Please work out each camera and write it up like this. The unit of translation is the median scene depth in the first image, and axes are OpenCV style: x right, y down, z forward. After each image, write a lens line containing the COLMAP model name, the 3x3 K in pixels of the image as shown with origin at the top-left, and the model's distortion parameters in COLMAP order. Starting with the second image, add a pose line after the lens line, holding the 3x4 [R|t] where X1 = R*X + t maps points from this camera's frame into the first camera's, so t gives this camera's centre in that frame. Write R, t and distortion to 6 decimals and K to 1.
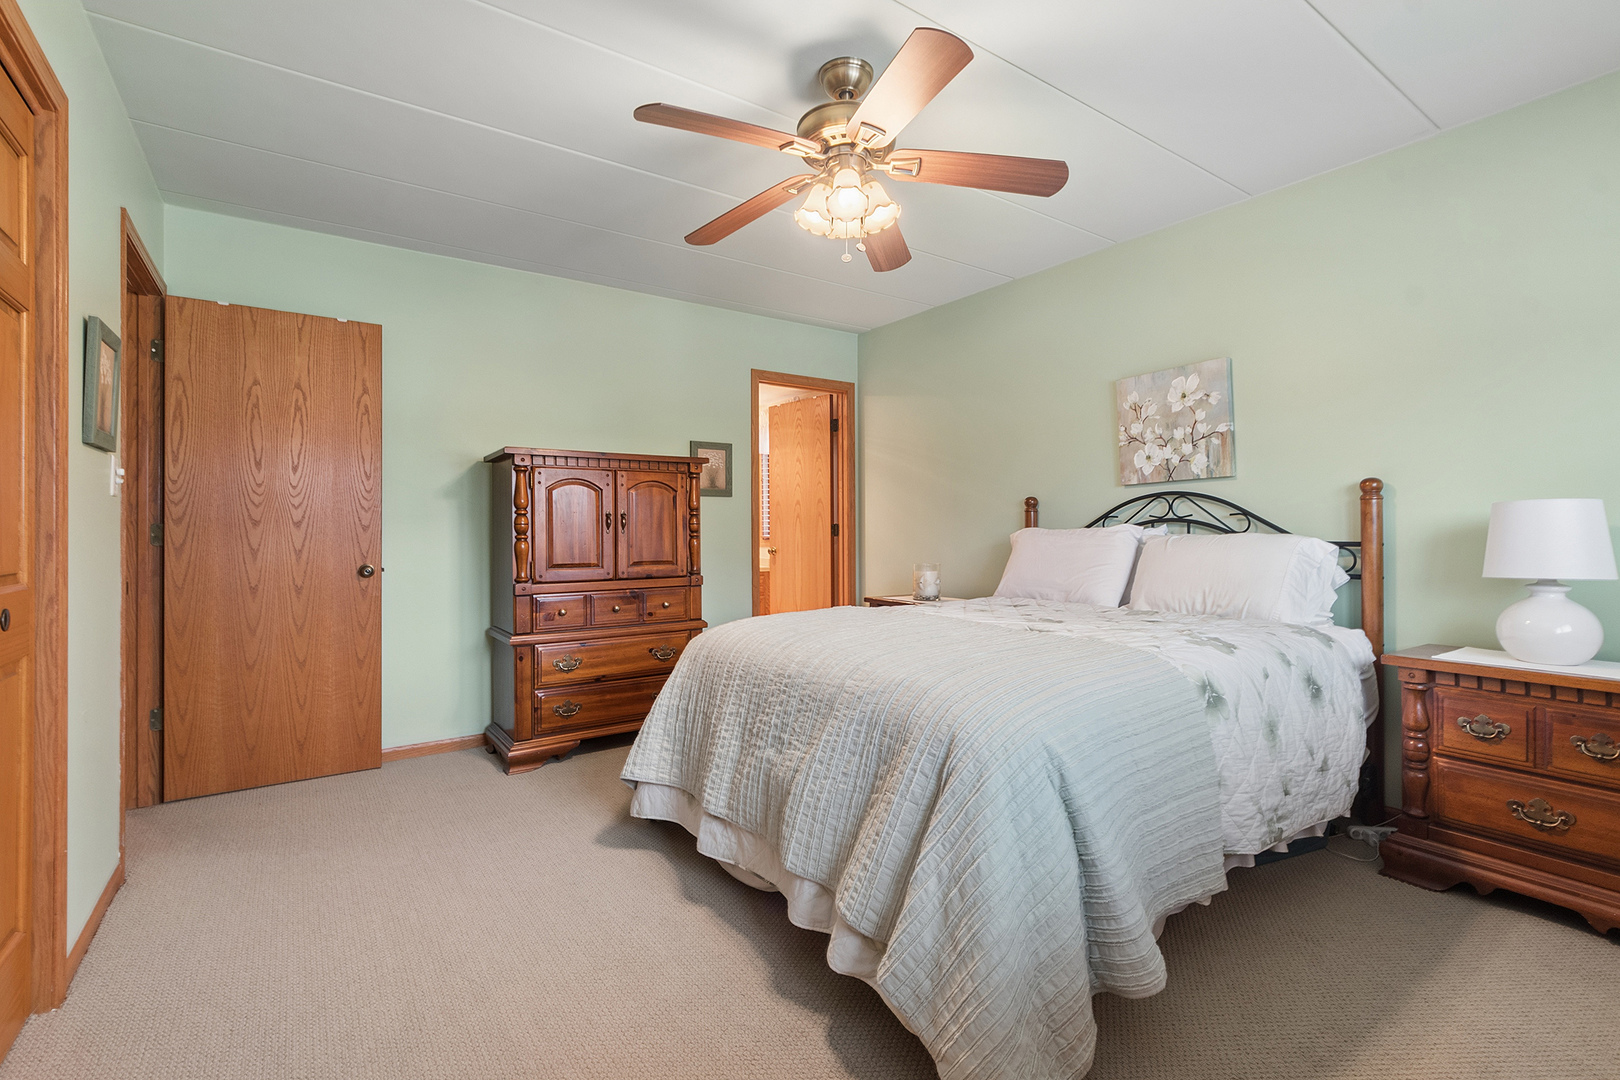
lens RADIAL K [[720.5, 0, 802.8], [0, 720.5, 530.7], [0, 0, 1]] dist [-0.003783, 0.001172]
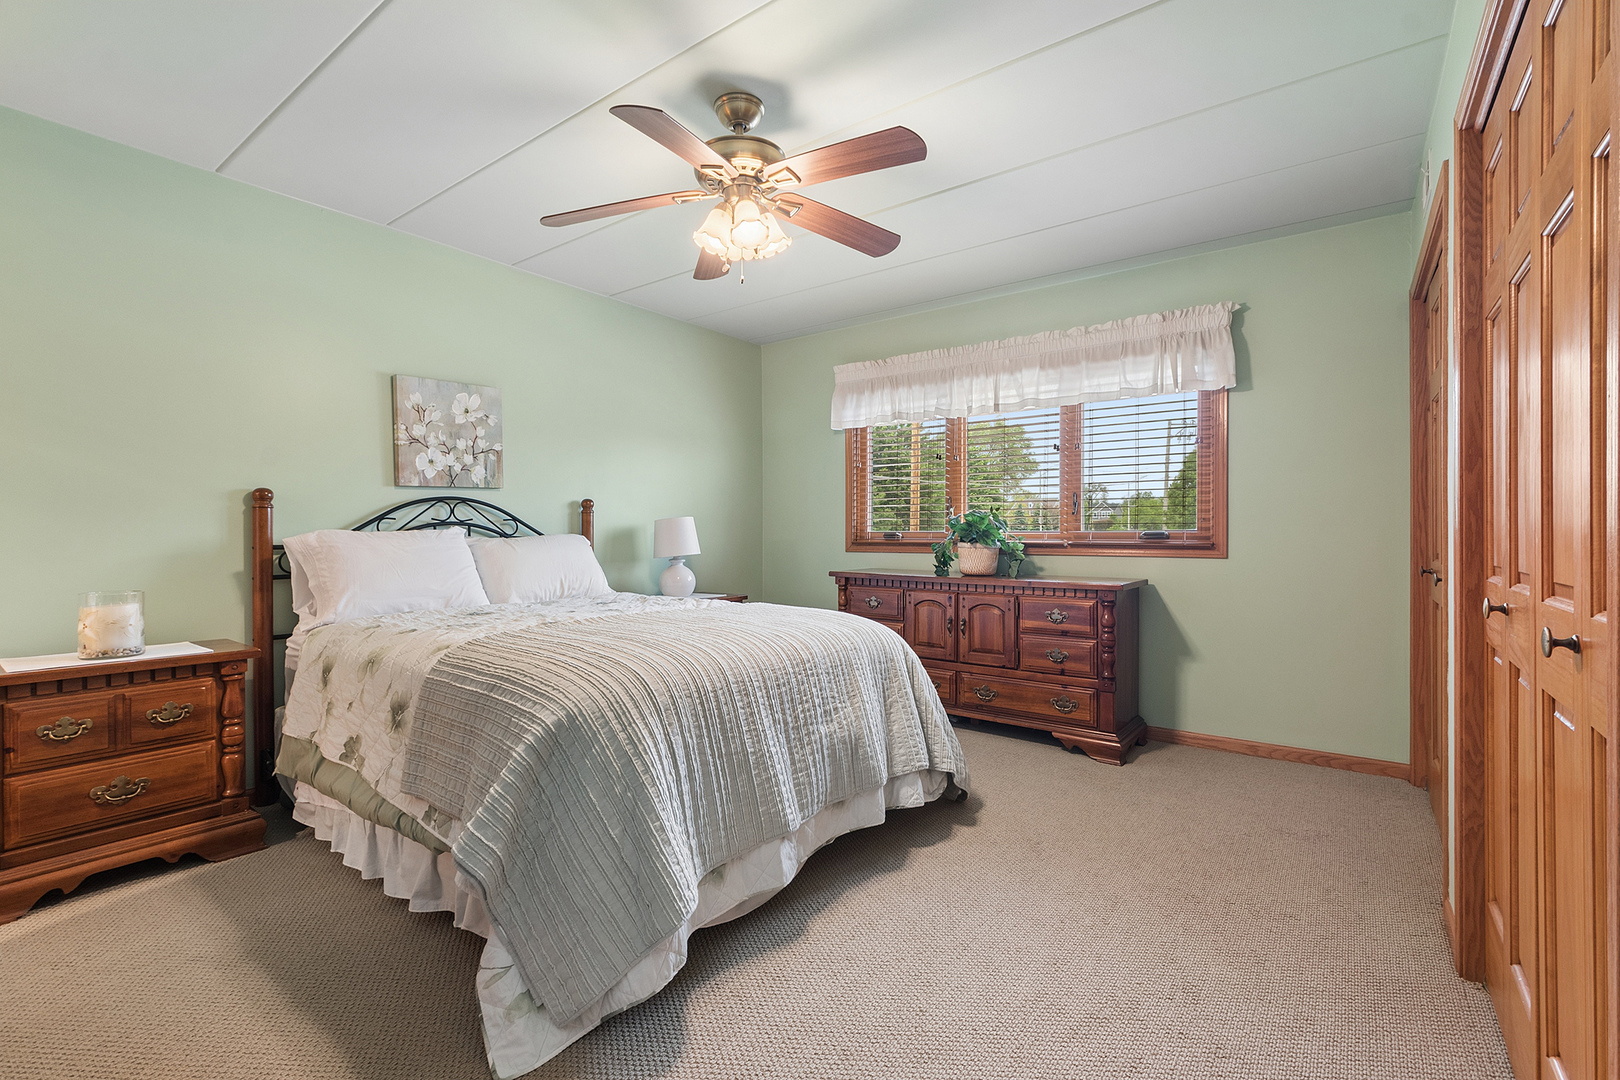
lens RADIAL K [[720.5, 0, 805.0], [0, 720.5, 537.2], [0, 0, 1]] dist [-0.003783, 0.001172]
pose [[-0.296057, -0.012663, 0.955086, -0.670580], [-0.006402, 0.999916, 0.011273, -0.009319], [-0.955149, -0.002776, -0.296113, 0.815623]]
